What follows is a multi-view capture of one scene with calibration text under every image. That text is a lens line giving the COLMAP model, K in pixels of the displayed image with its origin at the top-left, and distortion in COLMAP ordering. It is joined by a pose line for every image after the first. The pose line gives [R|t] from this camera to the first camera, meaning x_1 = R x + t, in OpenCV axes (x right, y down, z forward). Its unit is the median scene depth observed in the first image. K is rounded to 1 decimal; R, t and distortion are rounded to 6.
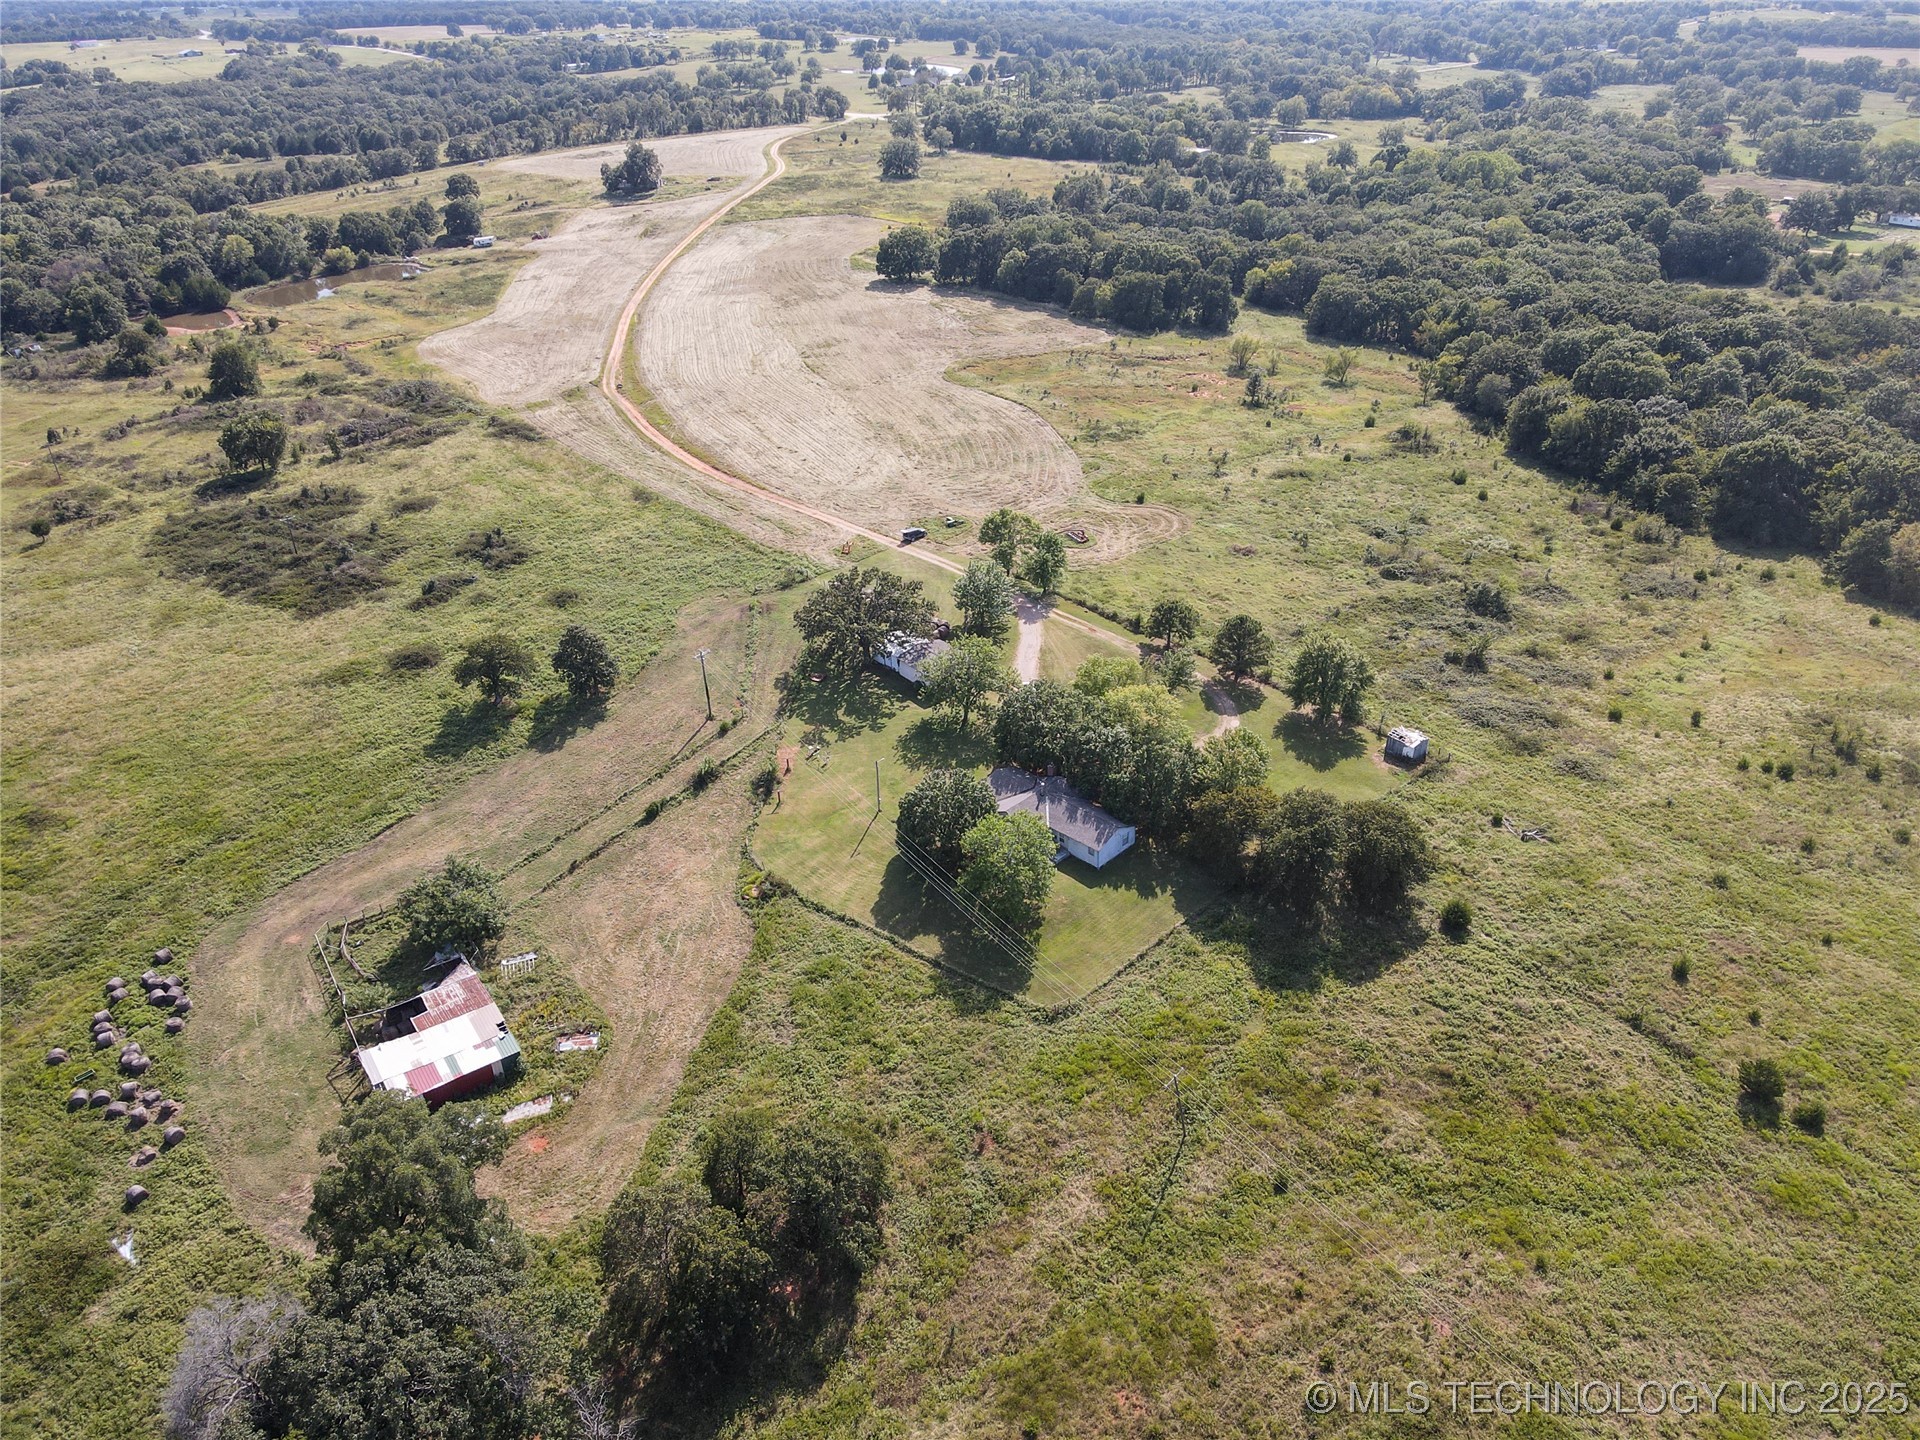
lens RADIAL K [[1400.9, 0, 973.2], [0, 1400.9, 725.2], [0, 0, 1]] dist [-0.003094, 0.030508]
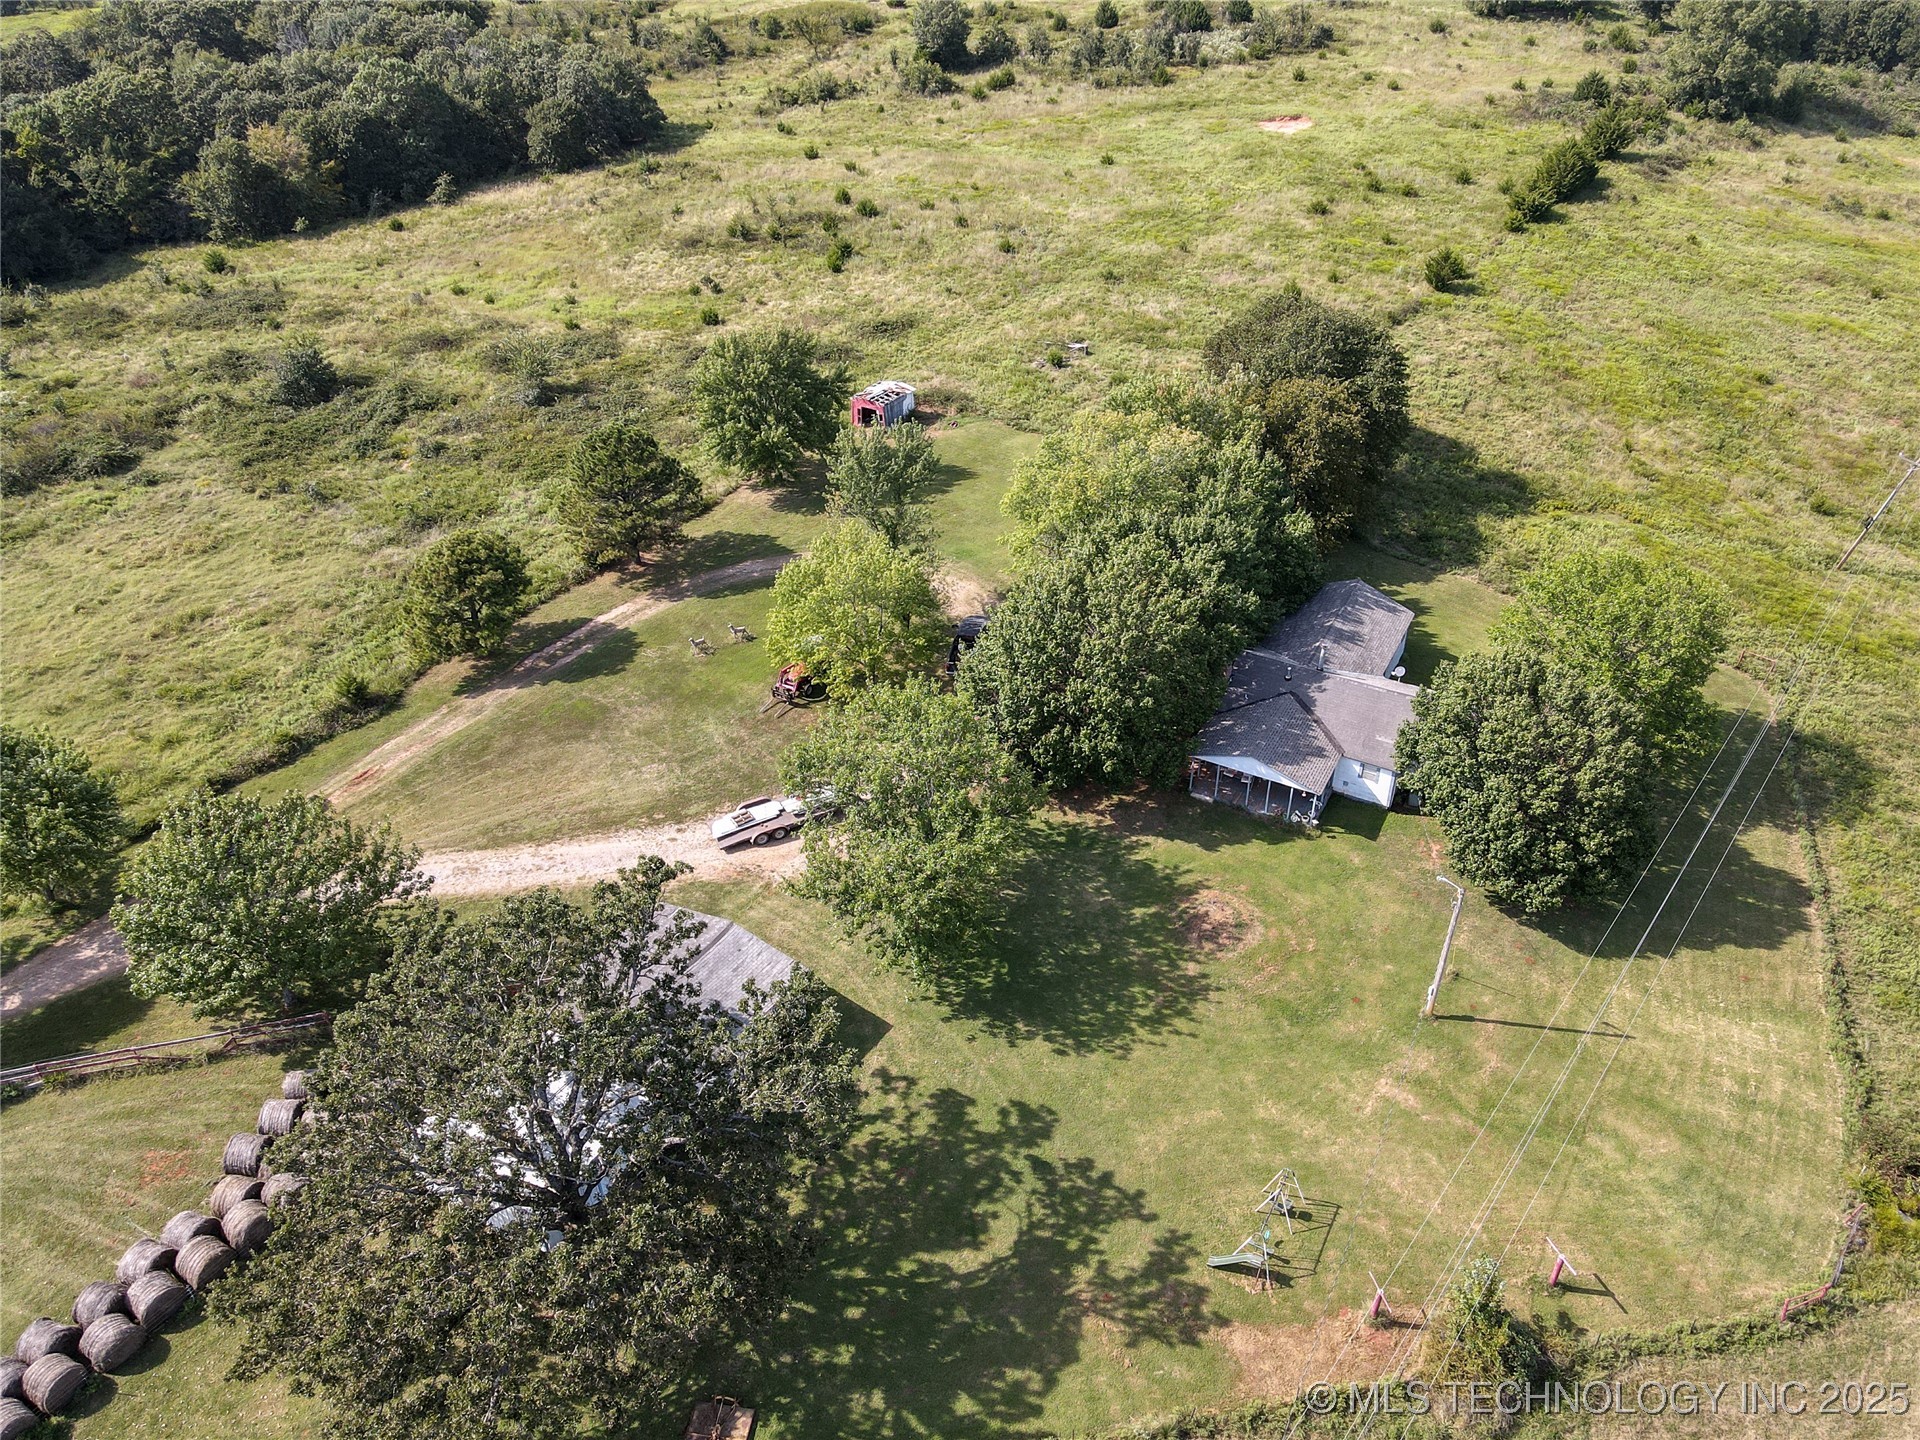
lens RADIAL K [[1400.9, 0, 964.2], [0, 1400.9, 721.5], [0, 0, 1]] dist [-0.003094, 0.030508]
pose [[-0.272123, -0.534093, 0.800433, -0.230450], [0.499868, 0.632324, 0.591861, -0.210174], [-0.822242, 0.561170, 0.094906, 0.843091]]
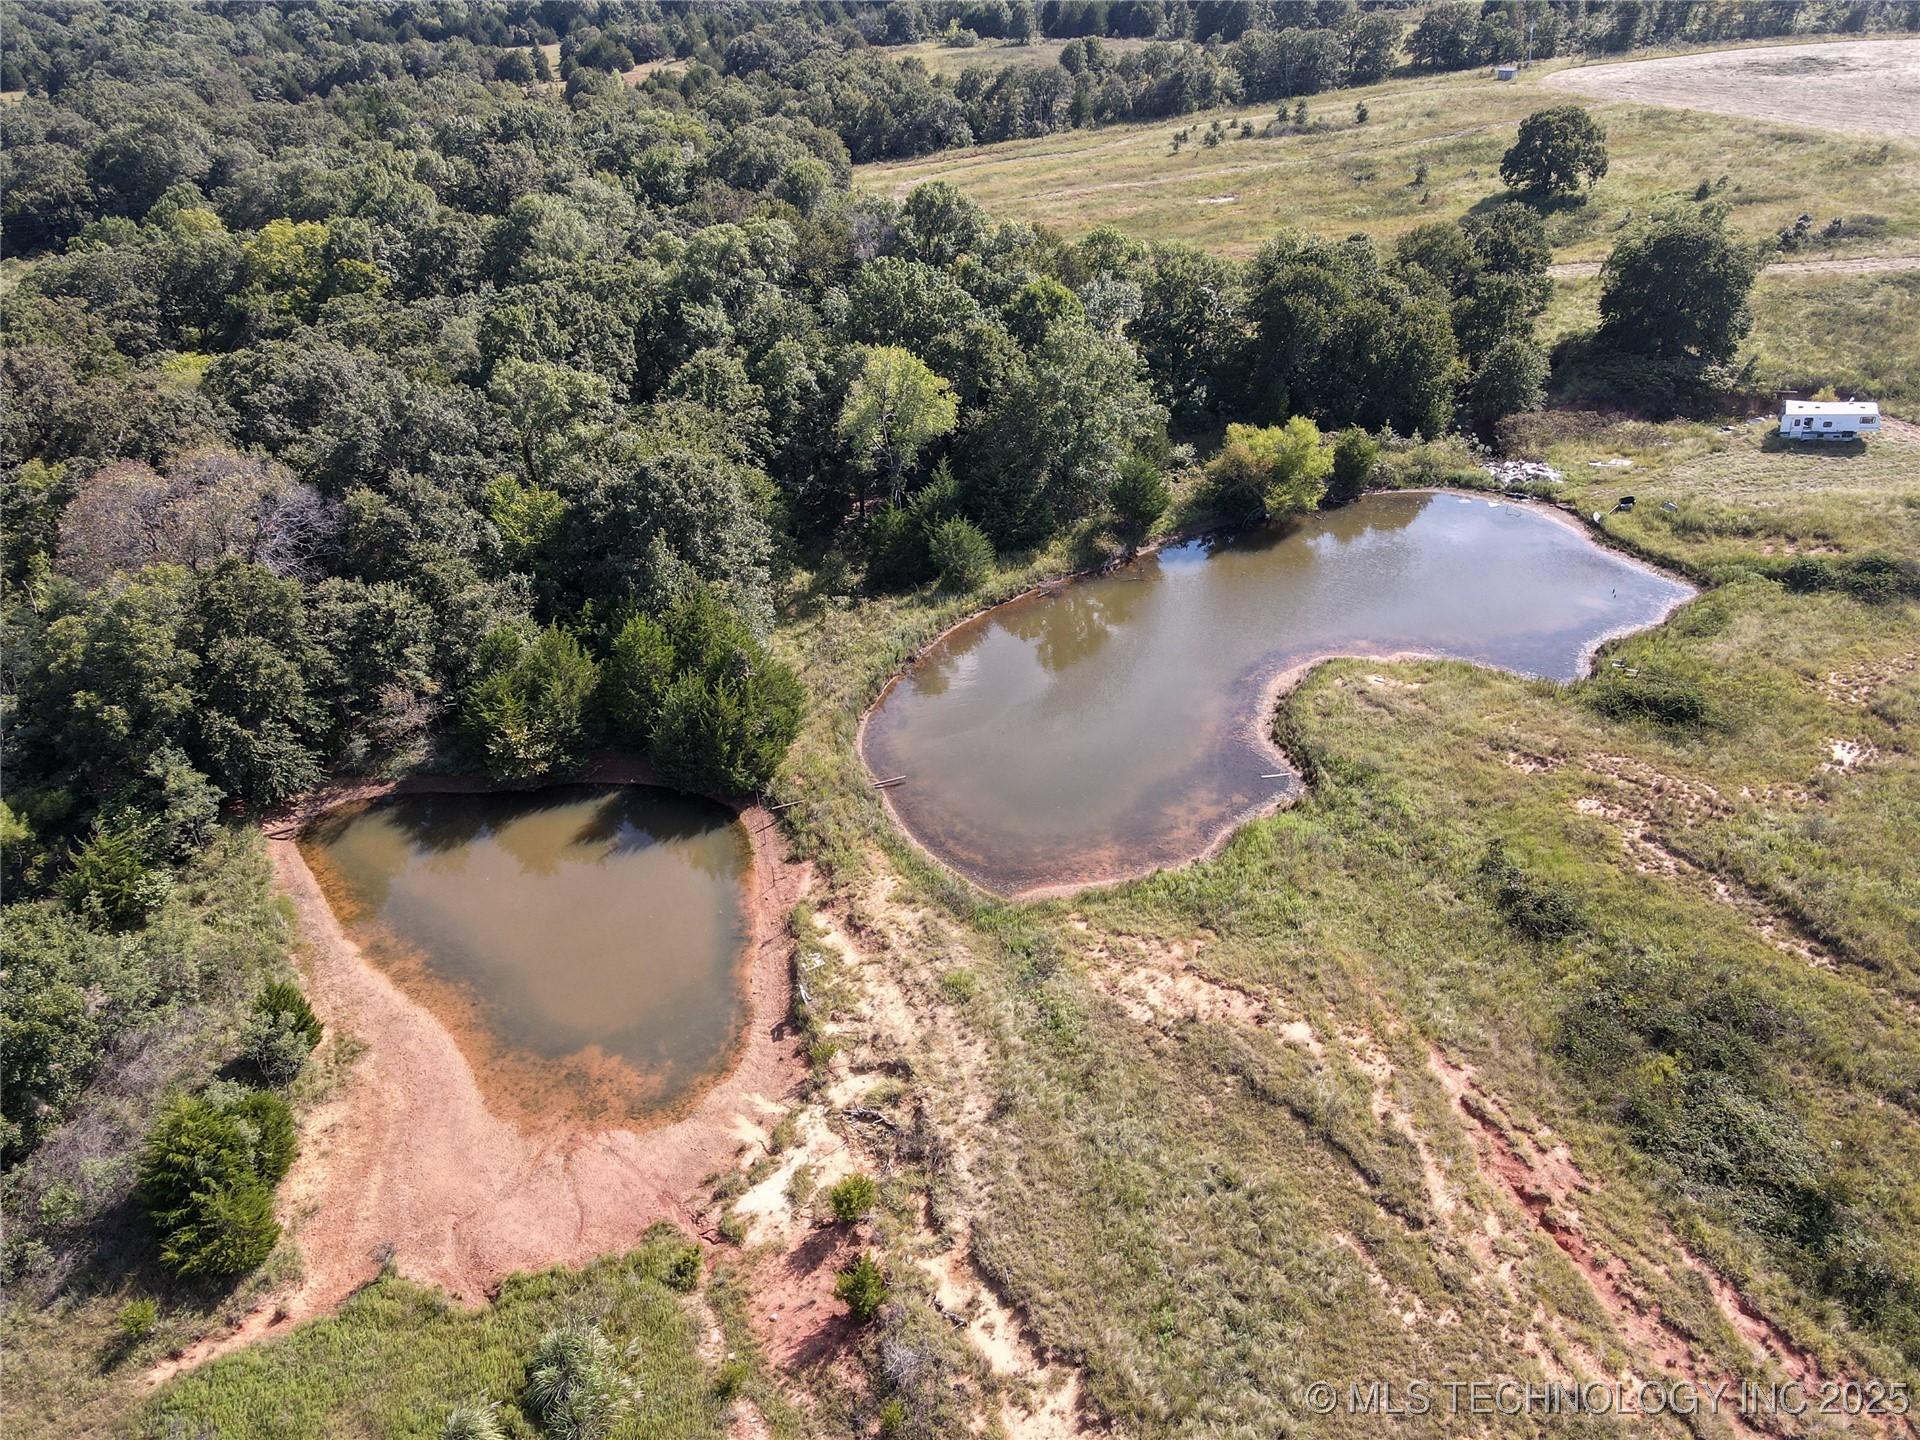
lens RADIAL K [[1400.9, 0, 956.2], [0, 1400.9, 723.1], [0, 0, 1]] dist [-0.003094, 0.030508]
pose [[0.895325, 0.234875, -0.378454, -0.936637], [-0.213417, 0.971998, 0.098348, -0.710196], [0.390956, -0.007285, 0.920380, 1.784794]]
